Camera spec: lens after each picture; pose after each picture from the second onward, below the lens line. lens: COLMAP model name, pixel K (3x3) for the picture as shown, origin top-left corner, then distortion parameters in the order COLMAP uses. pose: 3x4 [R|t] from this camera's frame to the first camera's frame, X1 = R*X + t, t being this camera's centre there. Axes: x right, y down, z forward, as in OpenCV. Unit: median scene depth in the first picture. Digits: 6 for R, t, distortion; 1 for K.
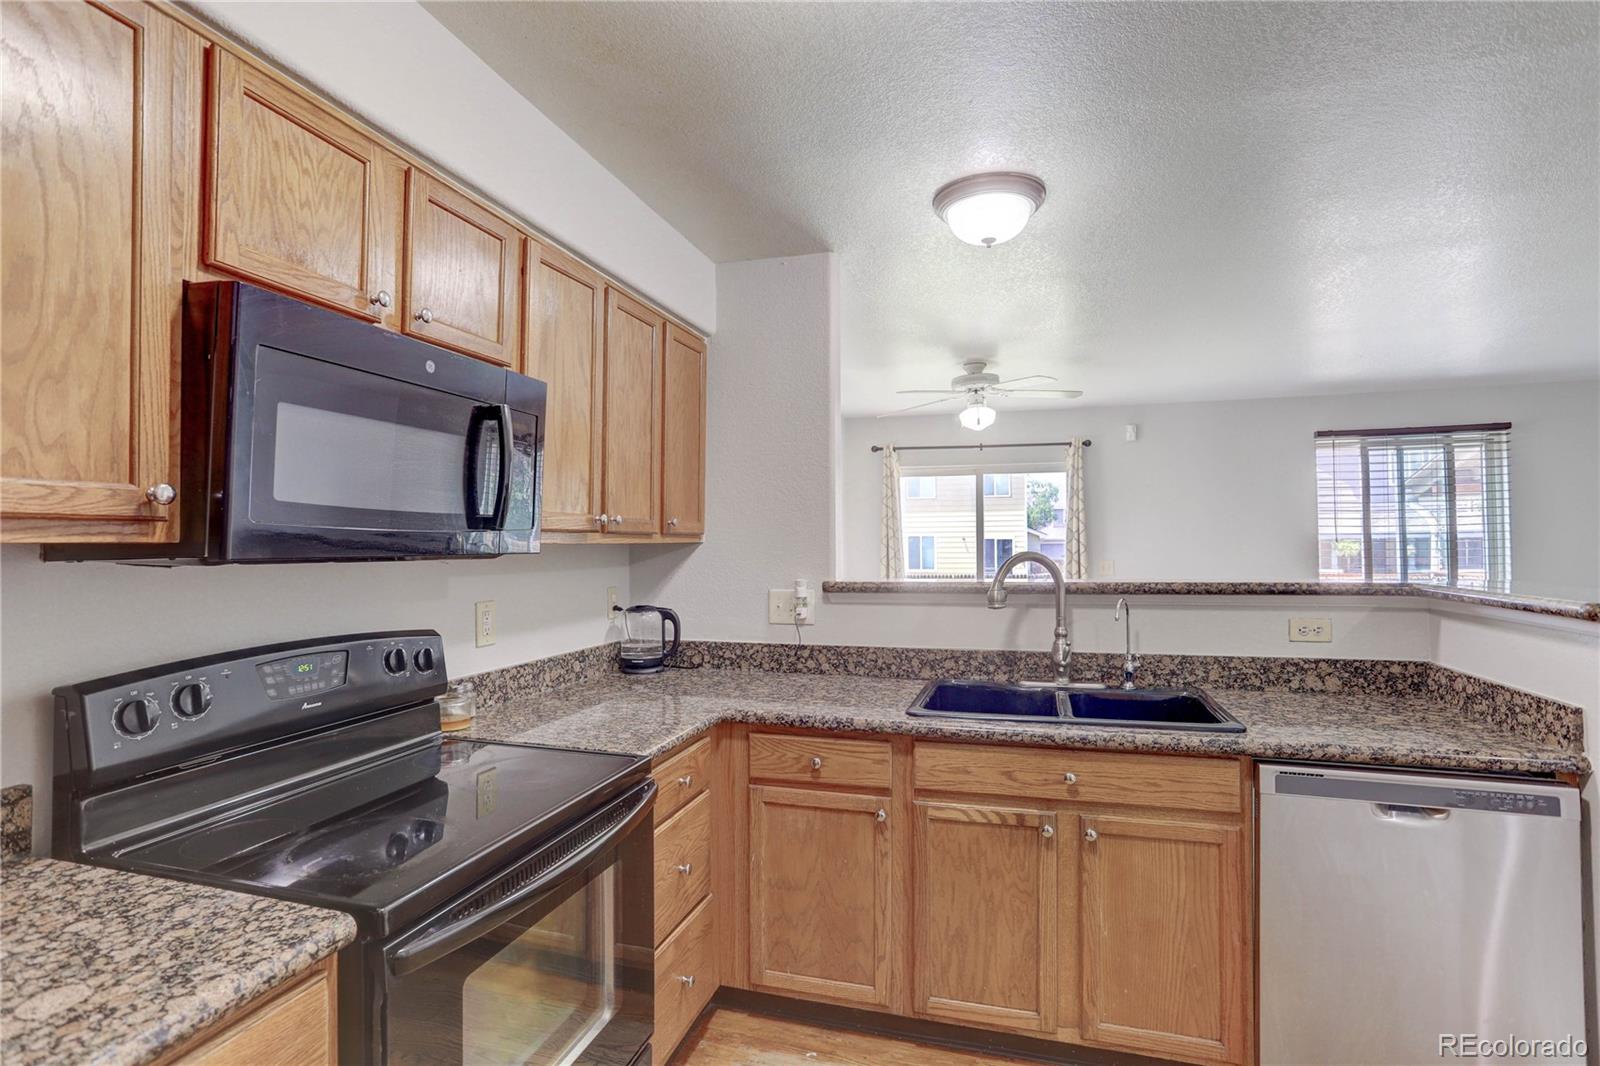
lens RADIAL K [[785.3, 0, 779.7], [0, 785.3, 530.5], [0, 0, 1]] dist [-0.062587, 0.035721]
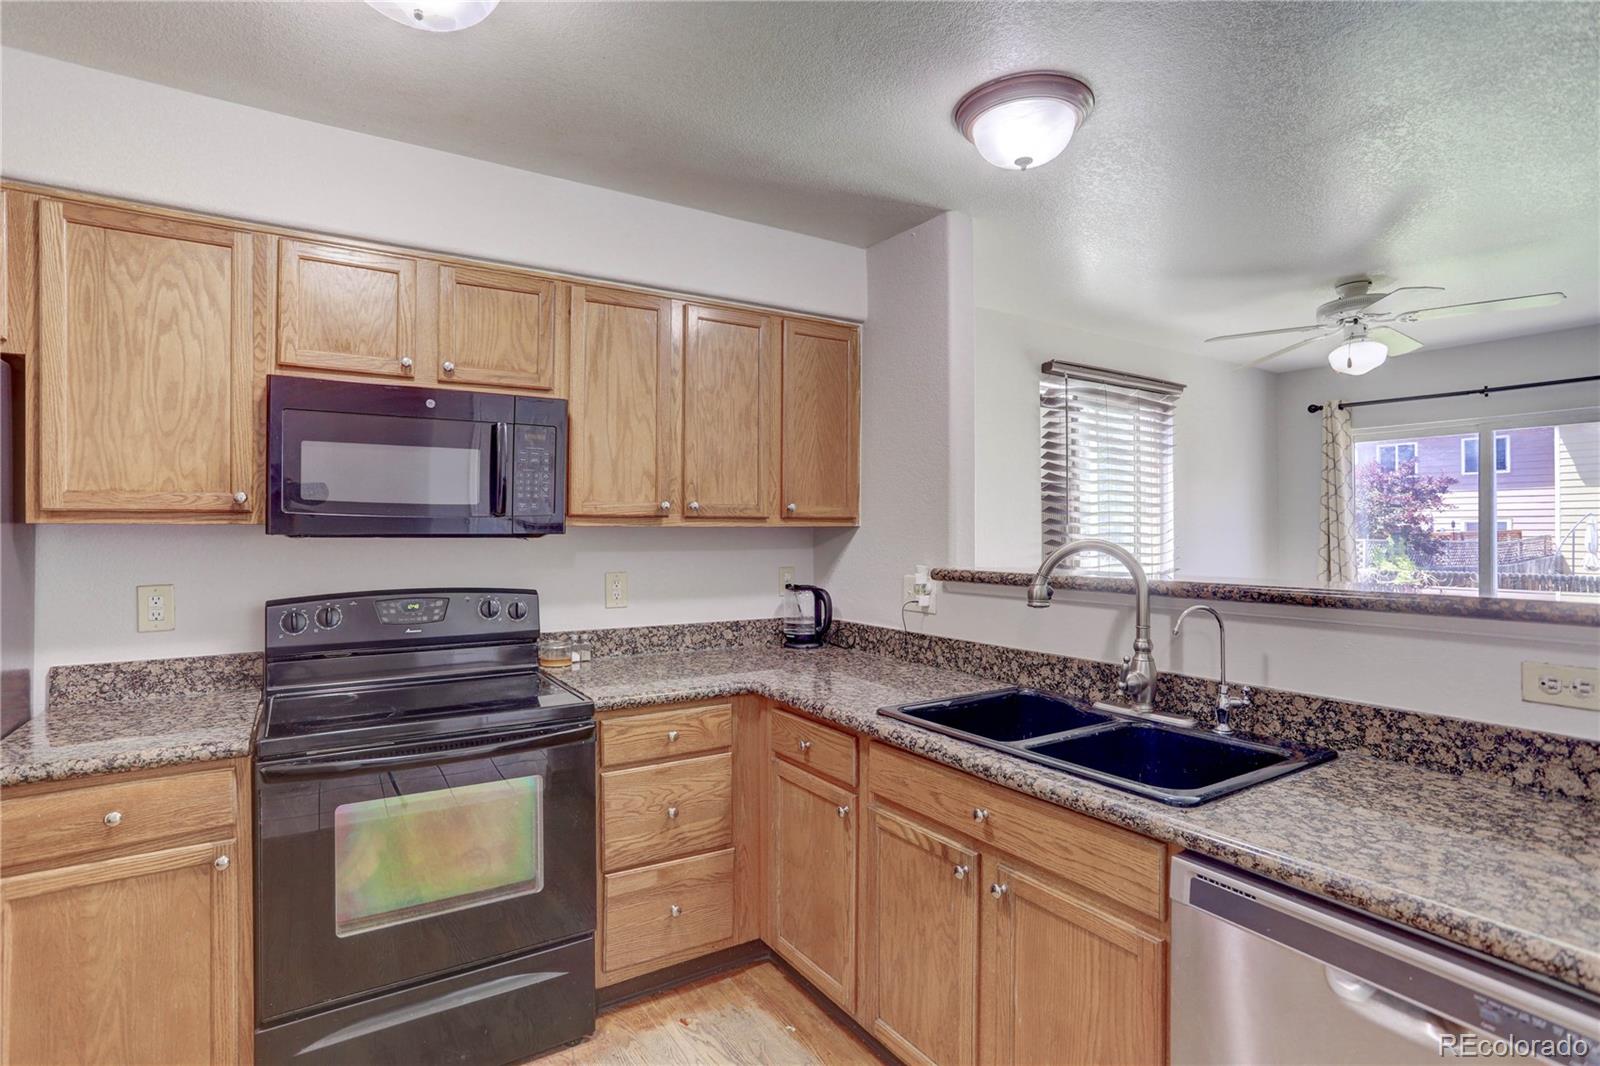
lens RADIAL K [[785.3, 0, 779.7], [0, 785.3, 530.5], [0, 0, 1]] dist [-0.062587, 0.035721]
pose [[0.756738, 0.006455, -0.653686, 0.604375], [0.006124, 0.999837, 0.016963, 0.003186], [0.653689, -0.016840, 0.756576, 0.199209]]
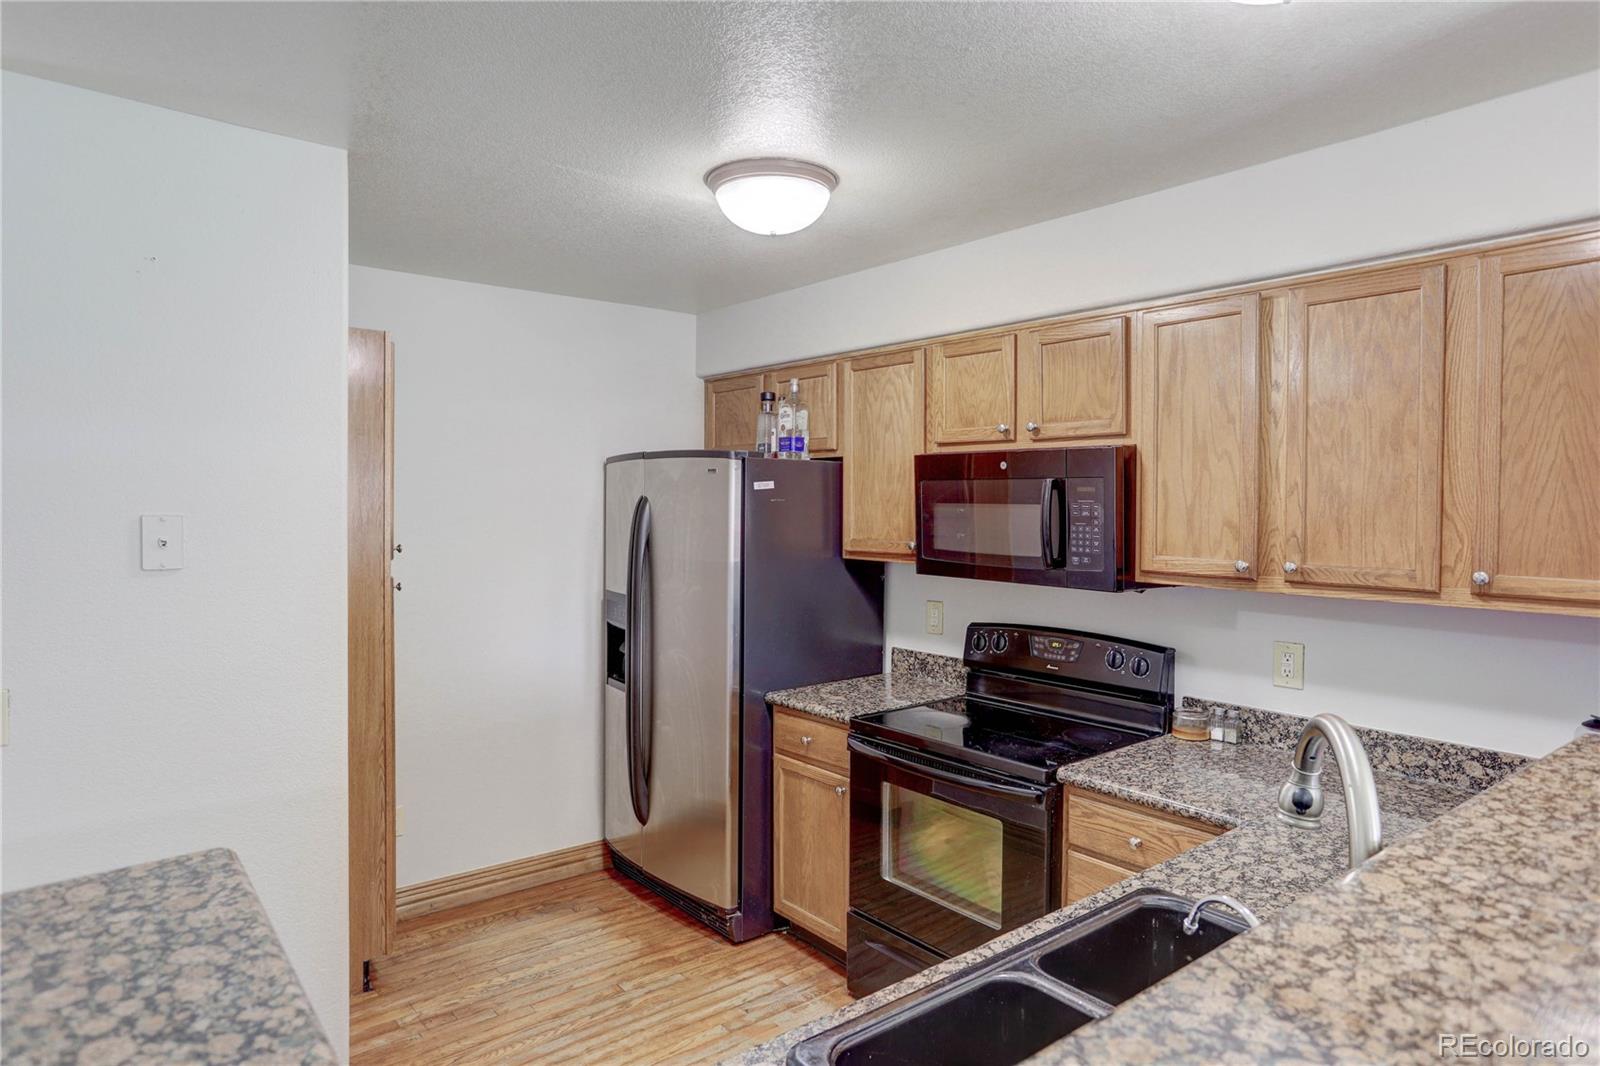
lens RADIAL K [[939.8, 0, 800.0], [0, 939.8, 533.0], [0, 0, 1]] dist [-0.001571, 0.000762]
pose [[-0.550728, 0.035250, -0.833940, 0.869197], [0.013867, 0.999356, 0.033084, -0.086551], [0.834570, 0.006656, -0.550862, 1.054804]]
